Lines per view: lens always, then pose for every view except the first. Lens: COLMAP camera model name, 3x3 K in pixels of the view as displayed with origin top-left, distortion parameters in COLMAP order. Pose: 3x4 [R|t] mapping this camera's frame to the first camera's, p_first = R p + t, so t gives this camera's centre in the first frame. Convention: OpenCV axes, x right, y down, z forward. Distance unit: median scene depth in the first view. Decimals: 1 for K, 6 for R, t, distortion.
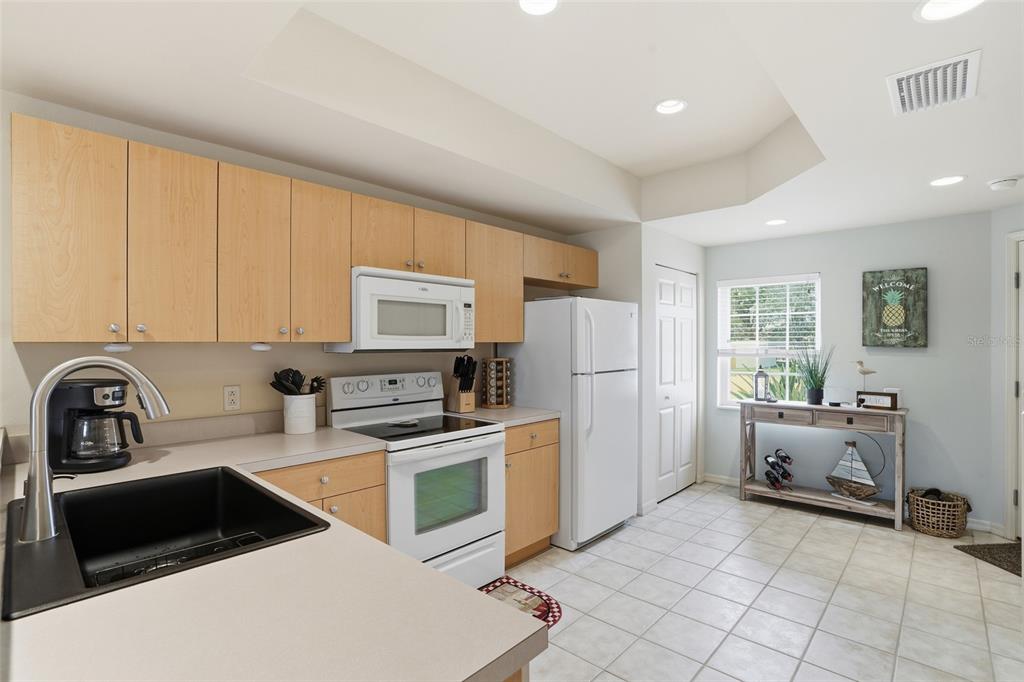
lens RADIAL K [[476.7, 0, 515.8], [0, 476.7, 336.2], [0, 0, 1]] dist [-0.062553, 0.020149]
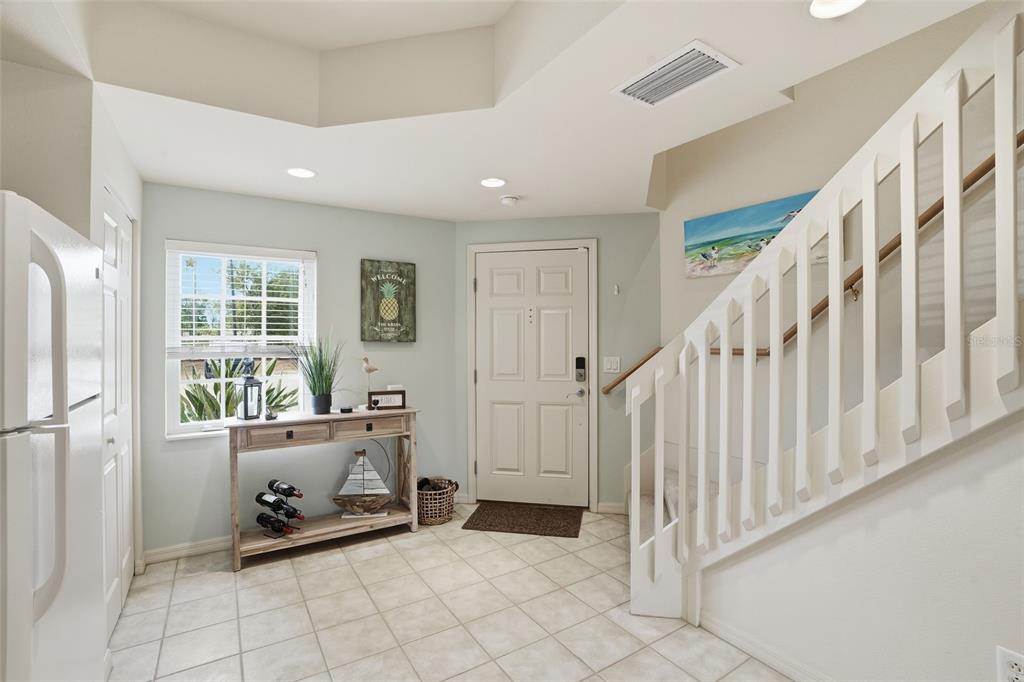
lens RADIAL K [[476.7, 0, 515.8], [0, 476.7, 336.2], [0, 0, 1]] dist [-0.062553, 0.020149]
pose [[0.250906, 0.001856, 0.968010, -0.067994], [-0.014860, 0.999888, 0.001935, 0.005815], [-0.967897, -0.014870, 0.250905, 0.503089]]
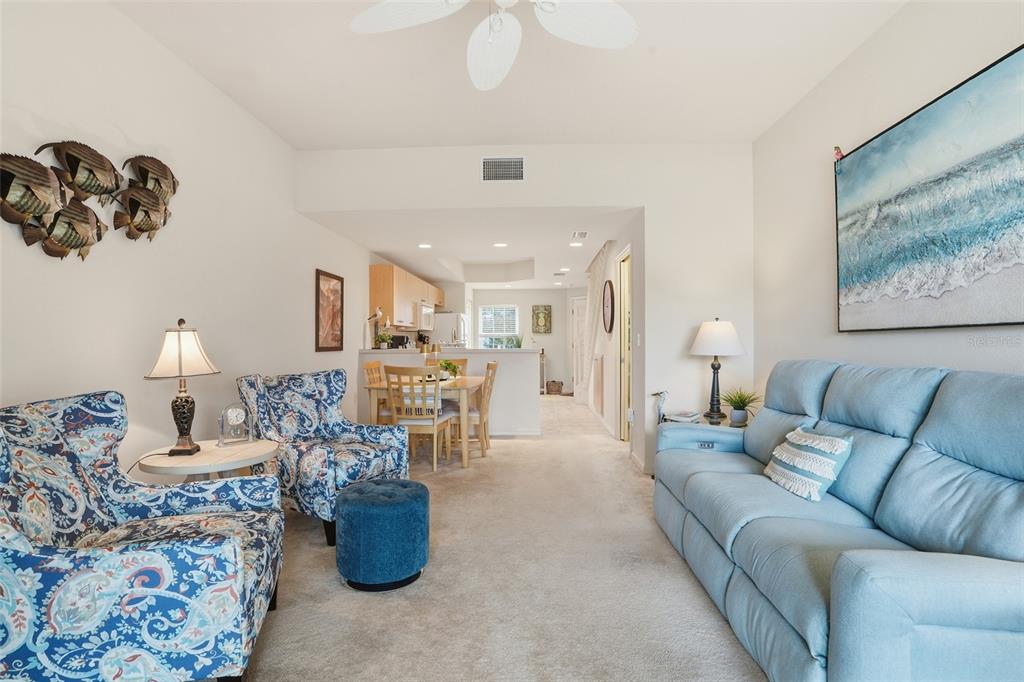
lens RADIAL K [[476.7, 0, 515.8], [0, 476.7, 336.2], [0, 0, 1]] dist [-0.062553, 0.020149]
pose [[0.763704, 0.003851, 0.645555, -1.159347], [-0.007343, 0.999969, 0.002723, 0.034758], [-0.645525, -0.006820, 0.763709, -1.098865]]
